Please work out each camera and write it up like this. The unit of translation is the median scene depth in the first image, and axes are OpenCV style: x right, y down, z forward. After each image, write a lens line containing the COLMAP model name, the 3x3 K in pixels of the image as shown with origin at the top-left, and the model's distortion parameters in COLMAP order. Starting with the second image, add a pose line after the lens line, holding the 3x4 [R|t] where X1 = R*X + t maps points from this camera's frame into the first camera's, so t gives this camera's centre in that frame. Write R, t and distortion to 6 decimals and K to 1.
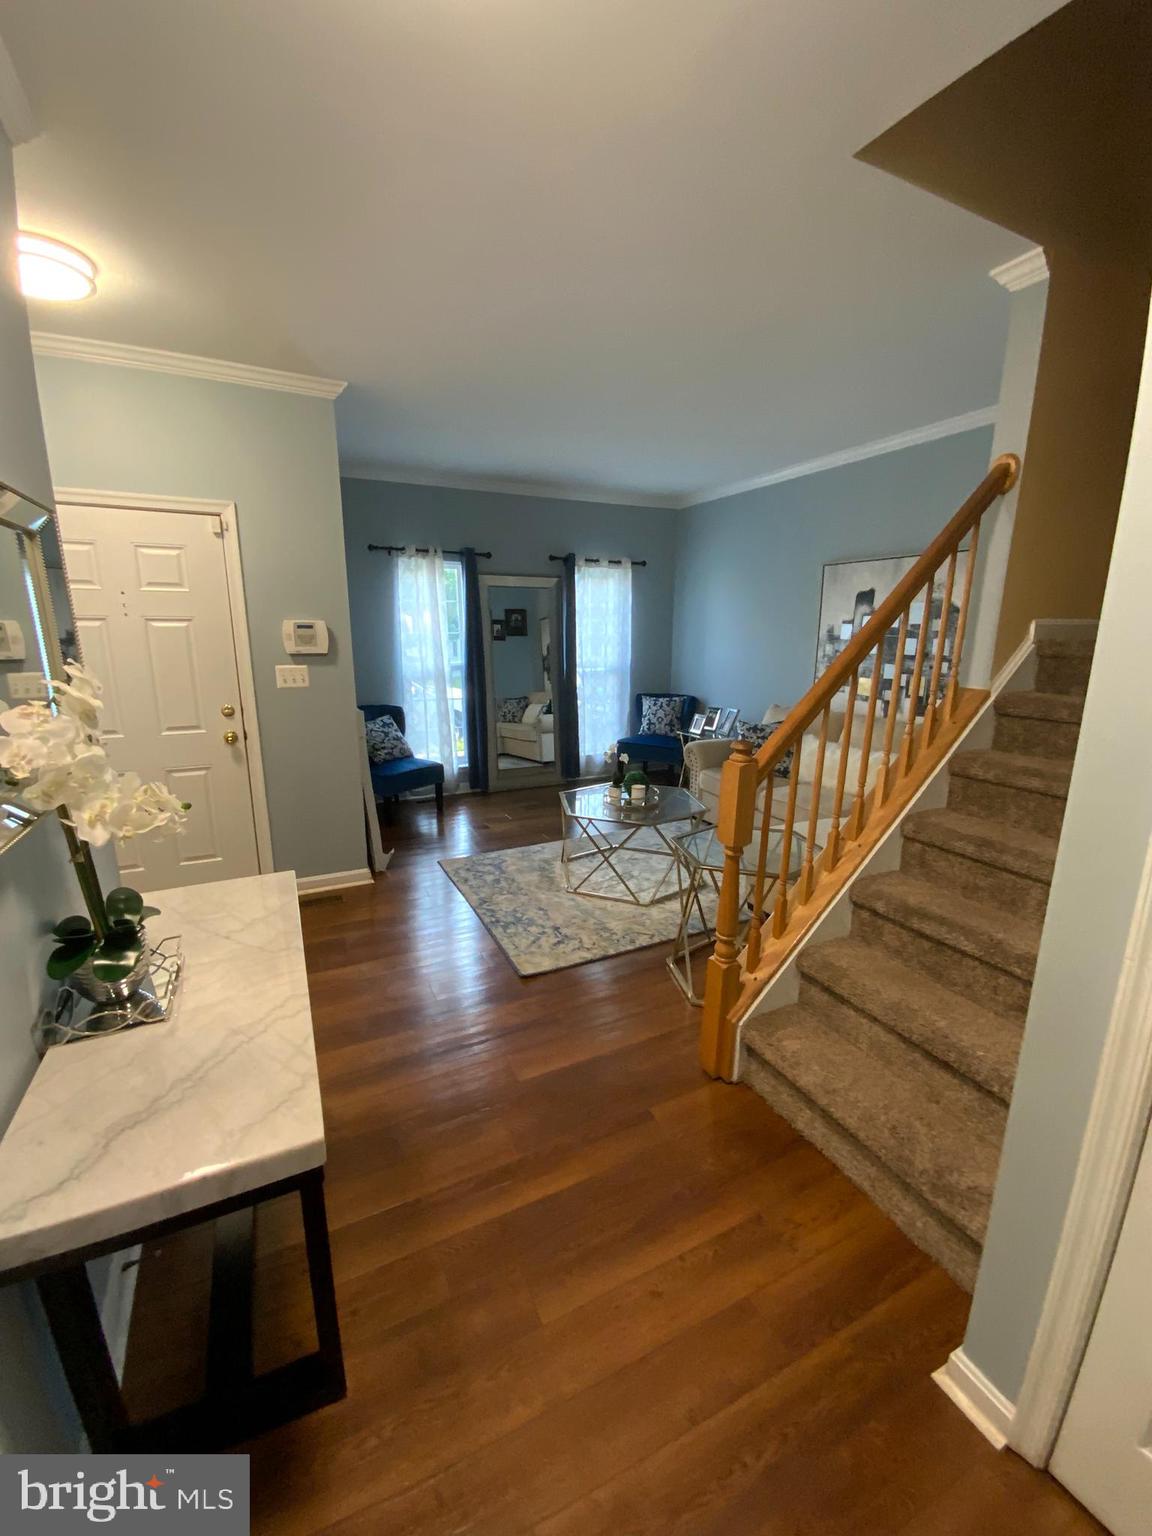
lens RADIAL K [[624.8, 0, 576.3], [0, 624.8, 777.1], [0, 0, 1]] dist [-0.002053, -0.000064]
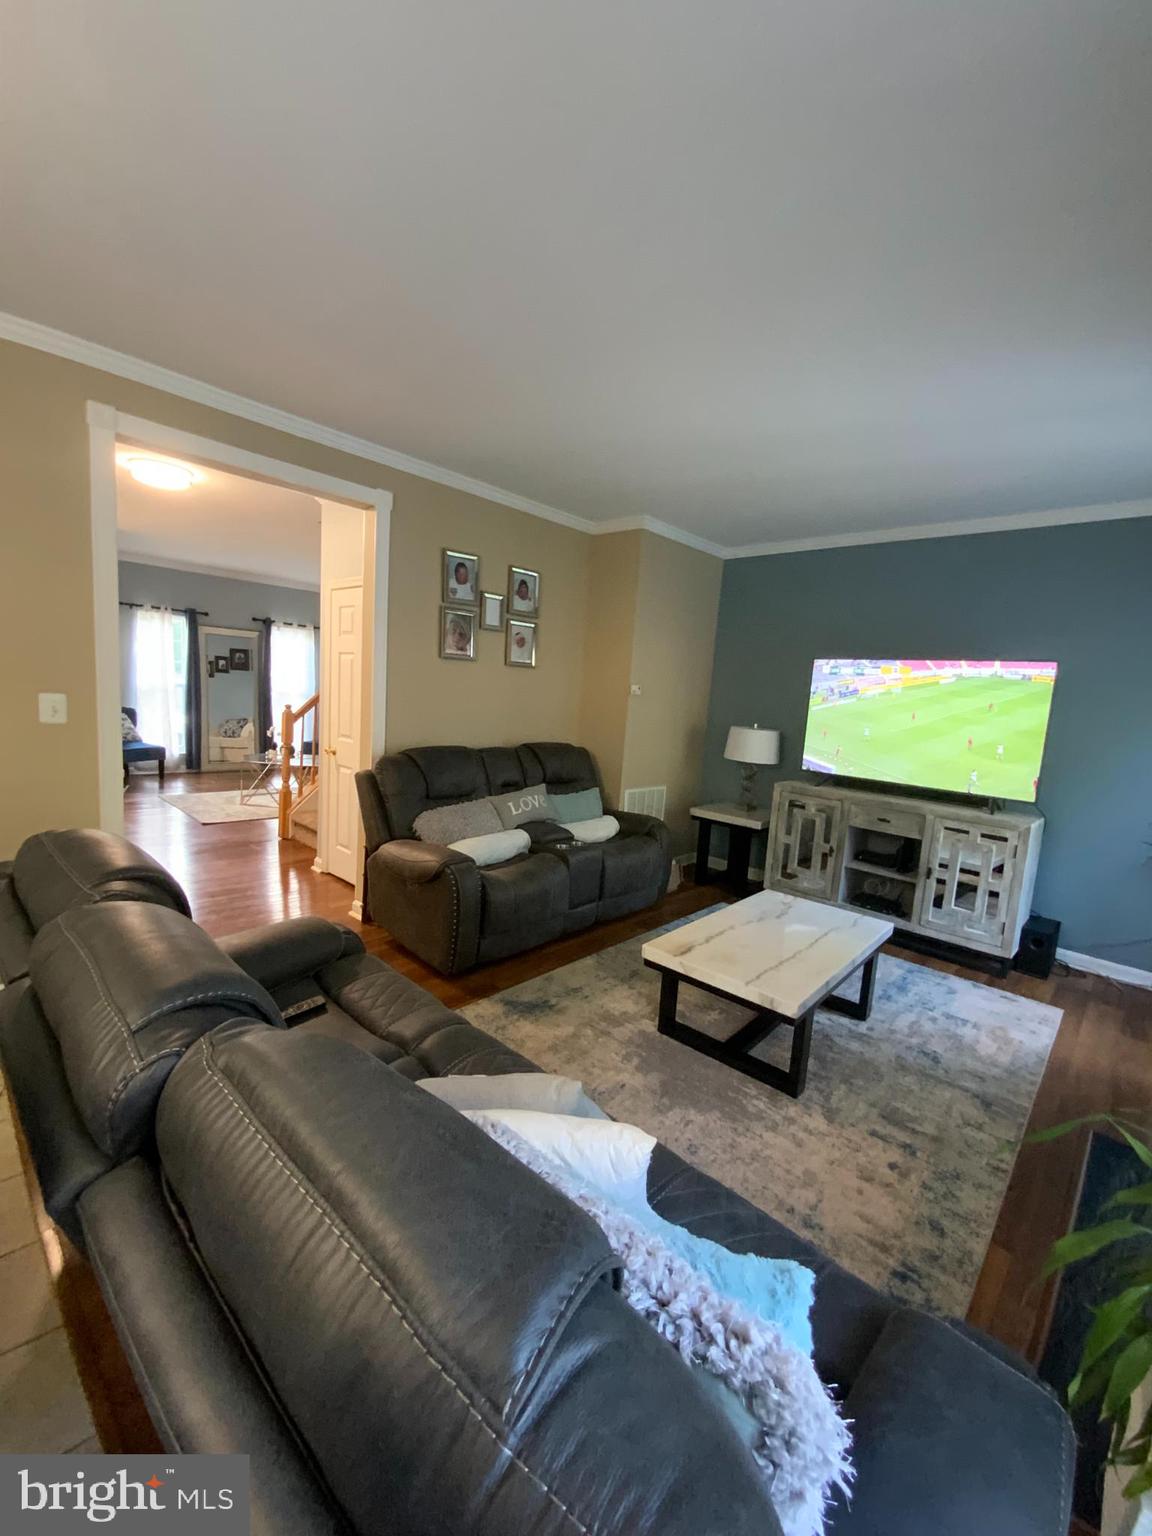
lens RADIAL K [[624.8, 0, 577.9], [0, 624.8, 764.5], [0, 0, 1]] dist [-0.002053, -0.000064]
pose [[0.932102, 0.018765, 0.361710, 0.180449], [0.018134, 0.994987, -0.098349, 0.199523], [-0.361742, 0.098231, 0.927089, -0.793975]]
